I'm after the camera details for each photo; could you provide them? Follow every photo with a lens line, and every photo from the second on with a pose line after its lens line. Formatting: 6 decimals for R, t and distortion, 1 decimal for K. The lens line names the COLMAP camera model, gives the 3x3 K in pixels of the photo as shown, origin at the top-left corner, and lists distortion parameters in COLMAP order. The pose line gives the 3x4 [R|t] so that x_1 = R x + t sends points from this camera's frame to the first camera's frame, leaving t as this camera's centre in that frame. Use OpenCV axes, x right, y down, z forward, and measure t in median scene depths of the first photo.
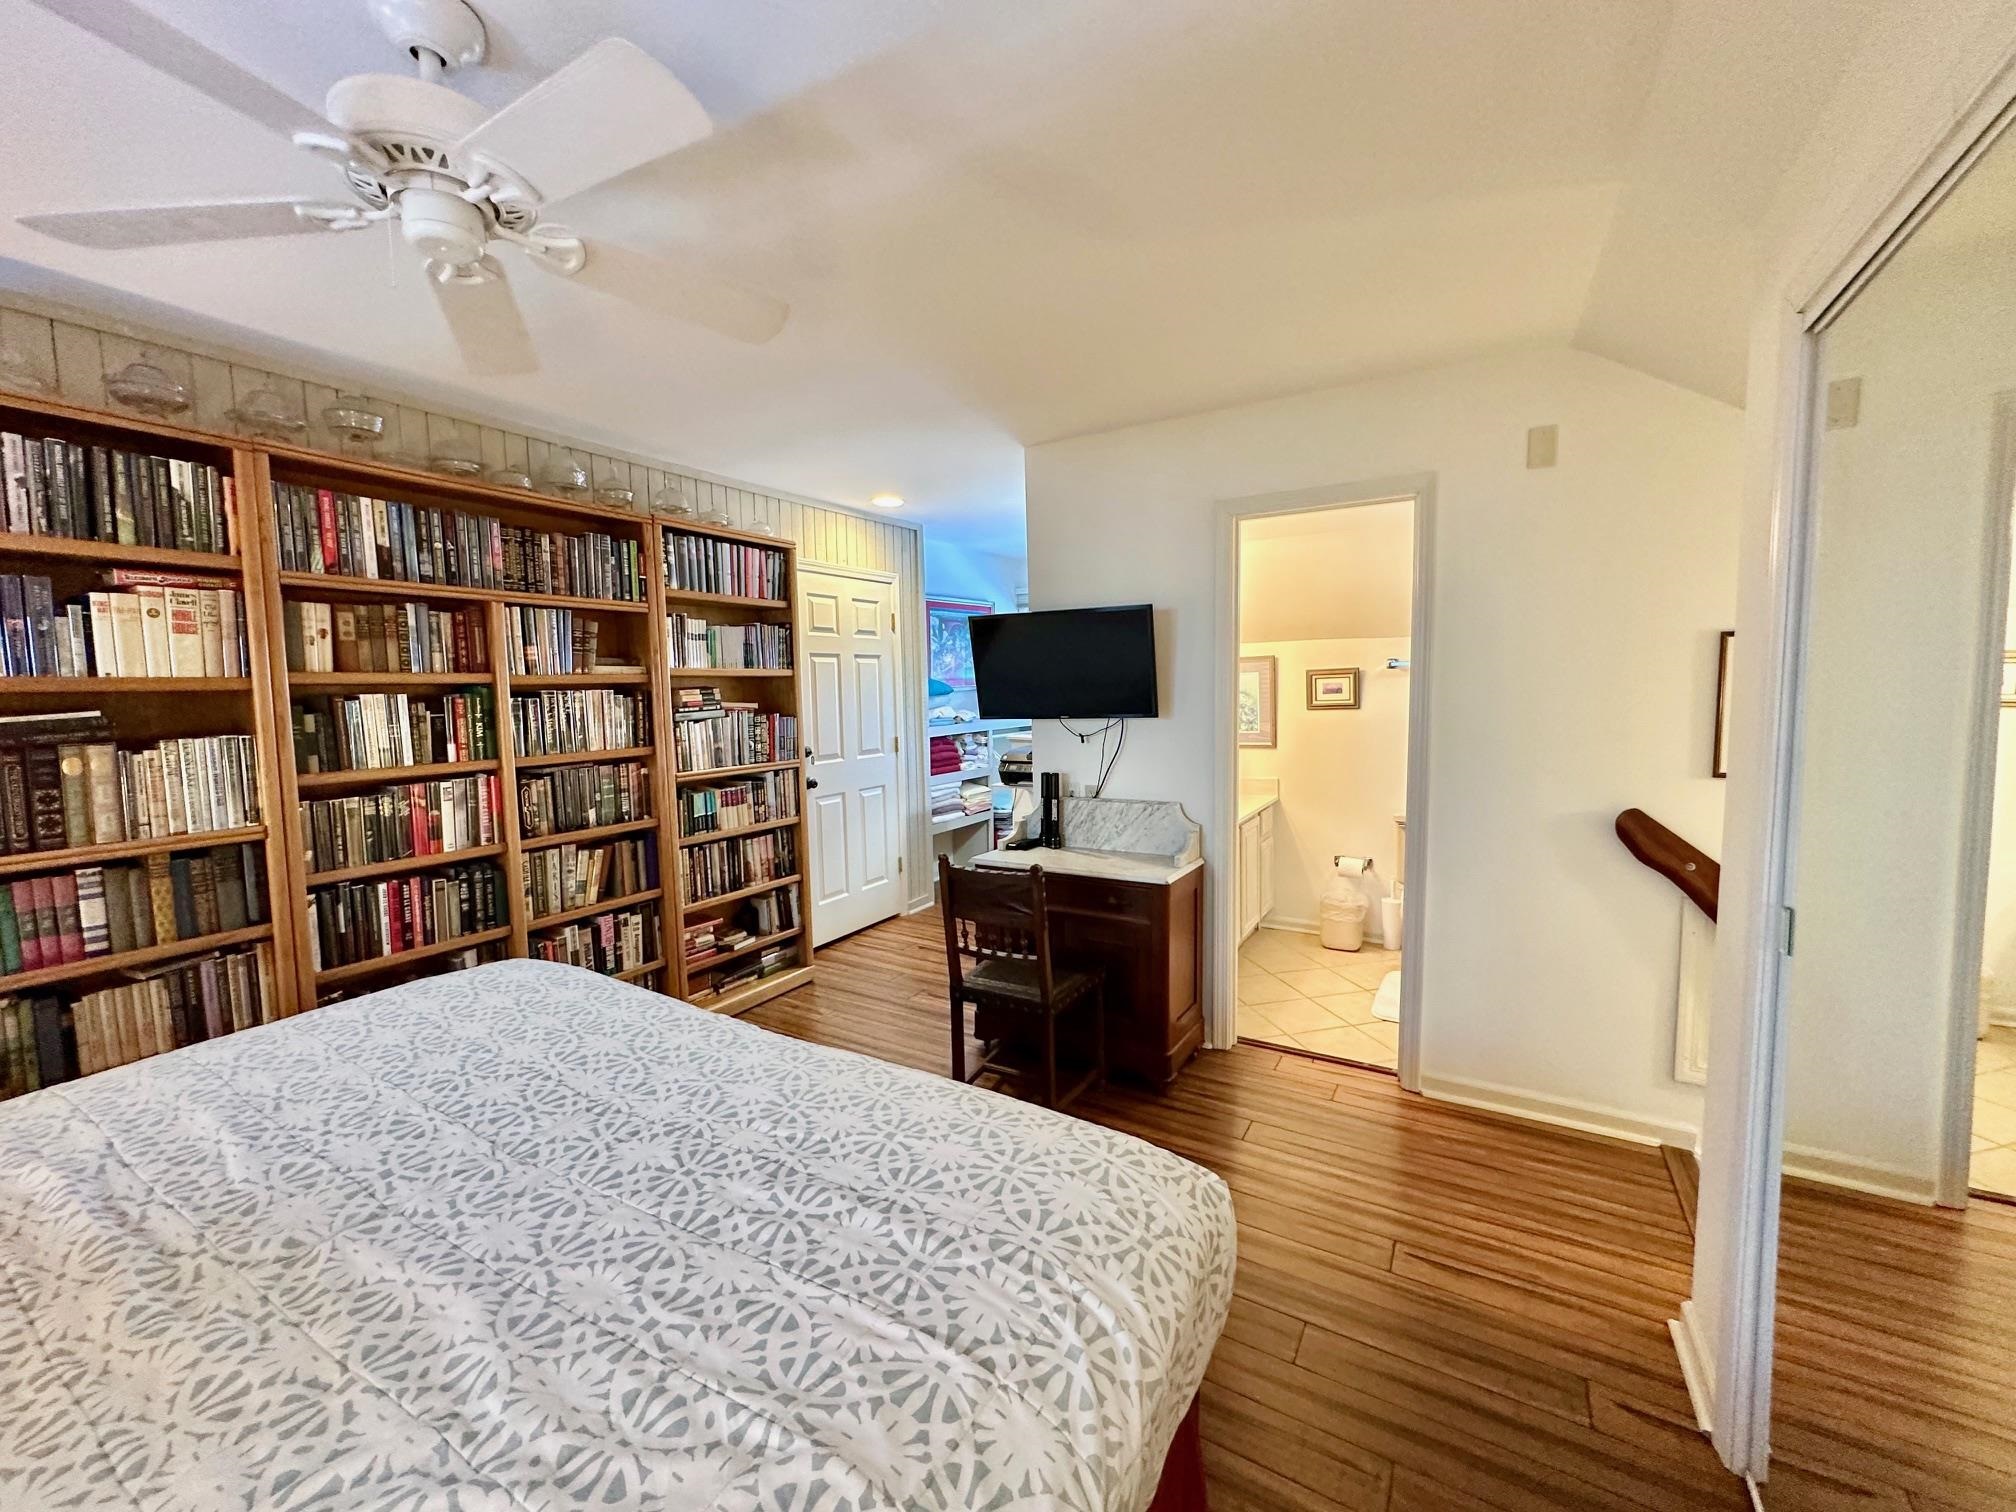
lens RADIAL K [[807.2, 0, 1008.3], [0, 807.2, 753.5], [0, 0, 1]] dist [-0.002607, 0.000458]
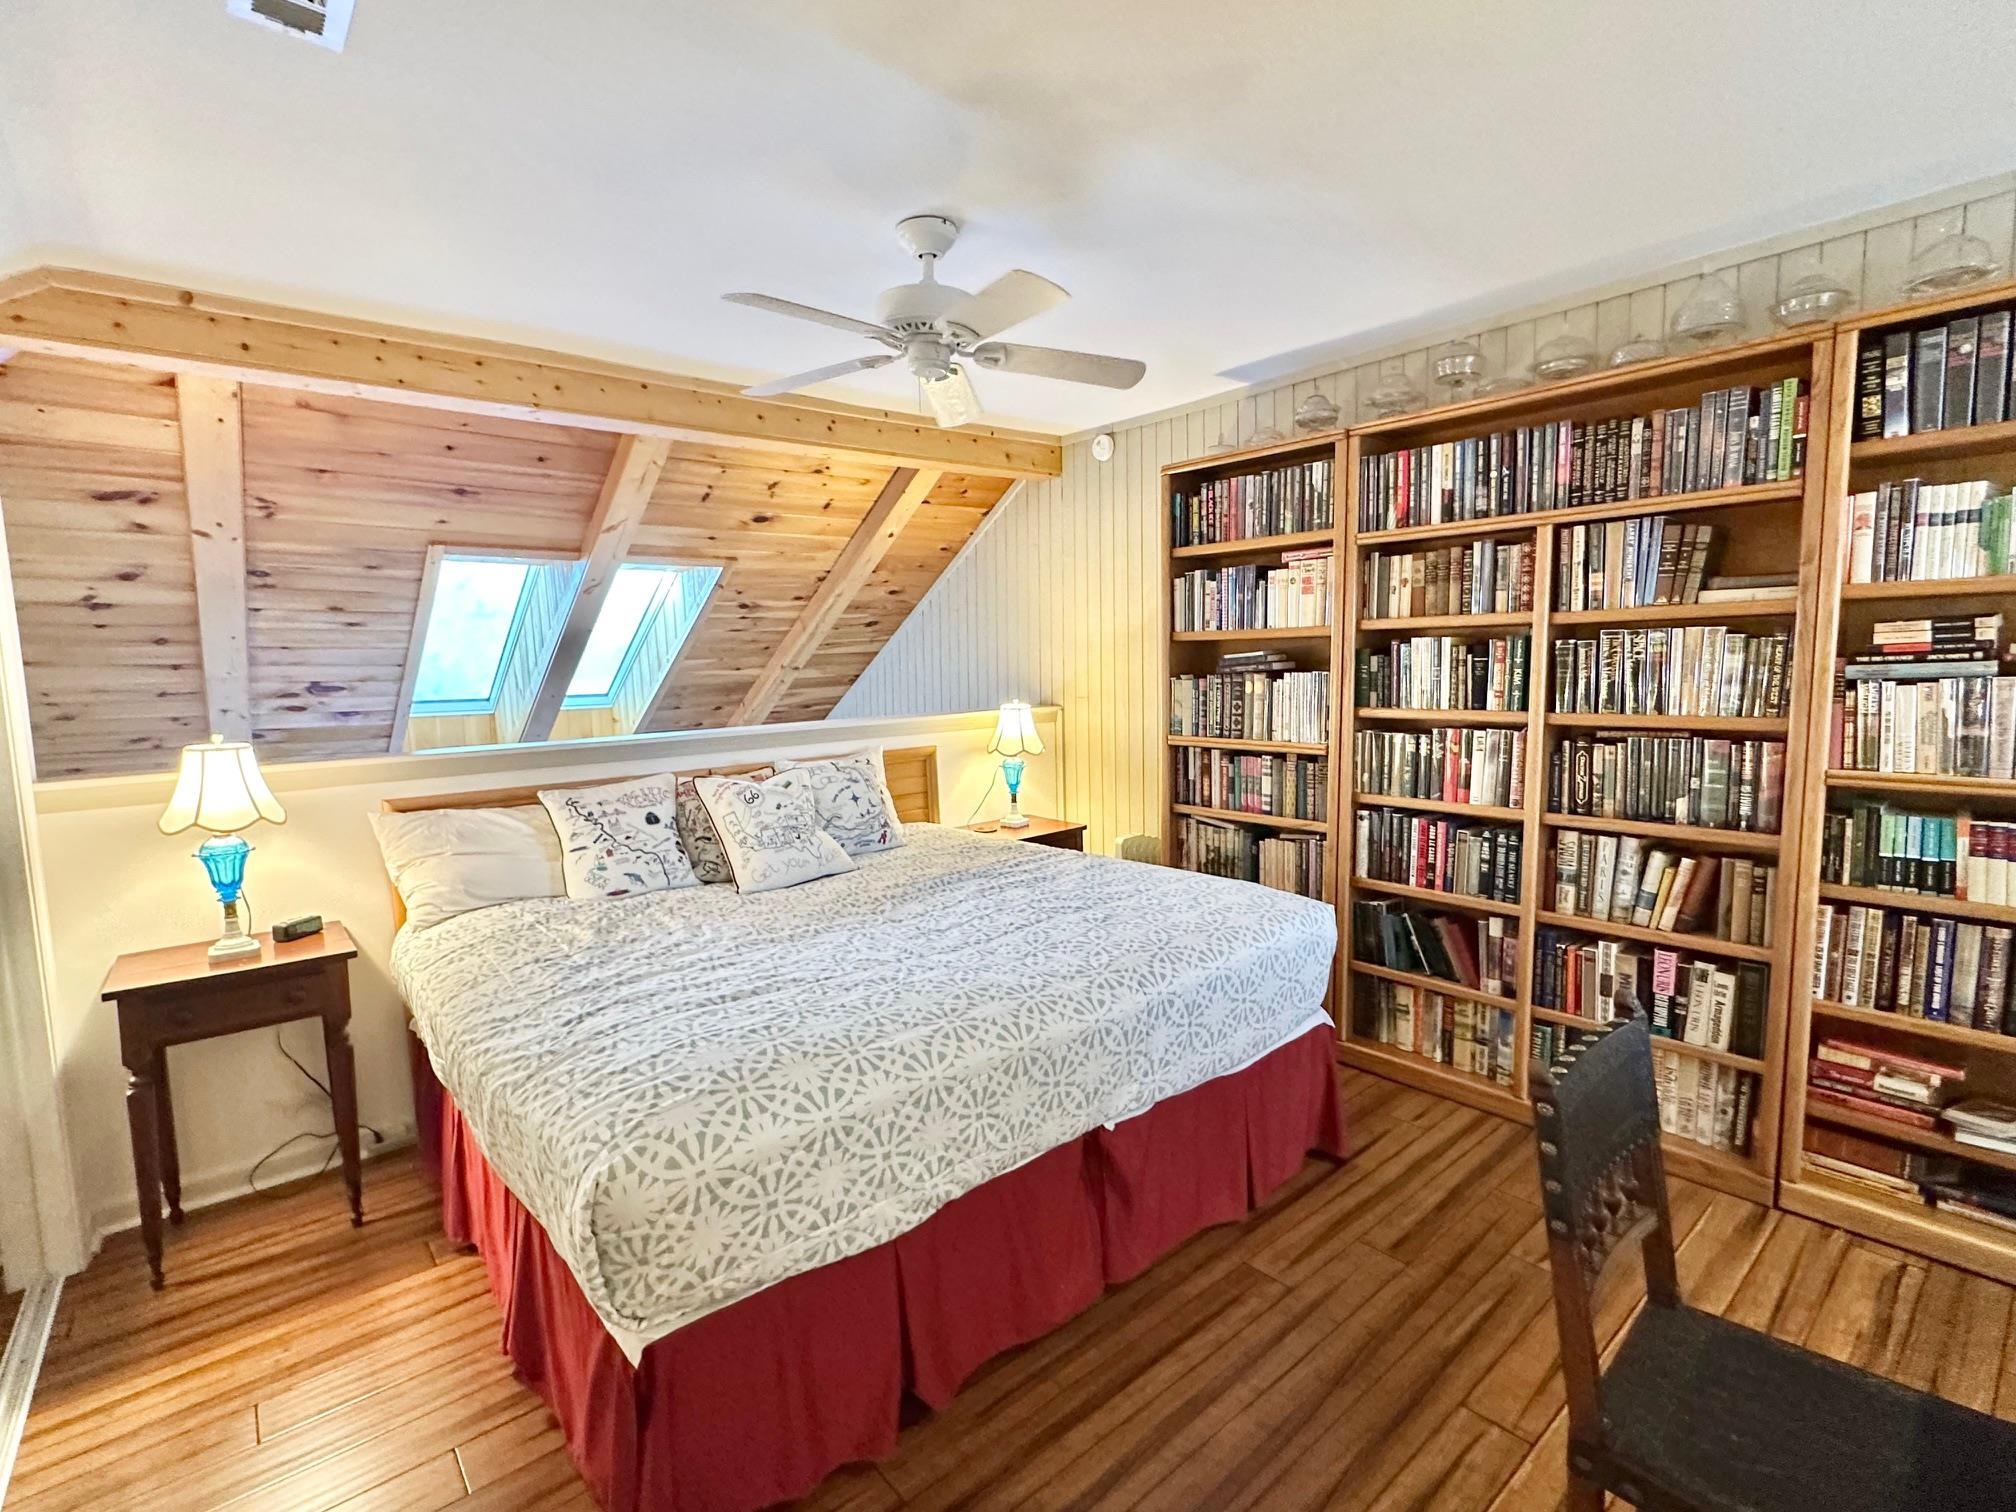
lens RADIAL K [[898.5, 0, 1004.6], [0, 898.5, 756.8], [0, 0, 1]] dist [-0.001922, 0.000112]
pose [[-0.300700, 0.121848, -0.945903, 0.452550], [-0.055656, 0.987873, 0.144947, -0.054368], [0.952093, 0.096231, -0.290272, 0.765172]]
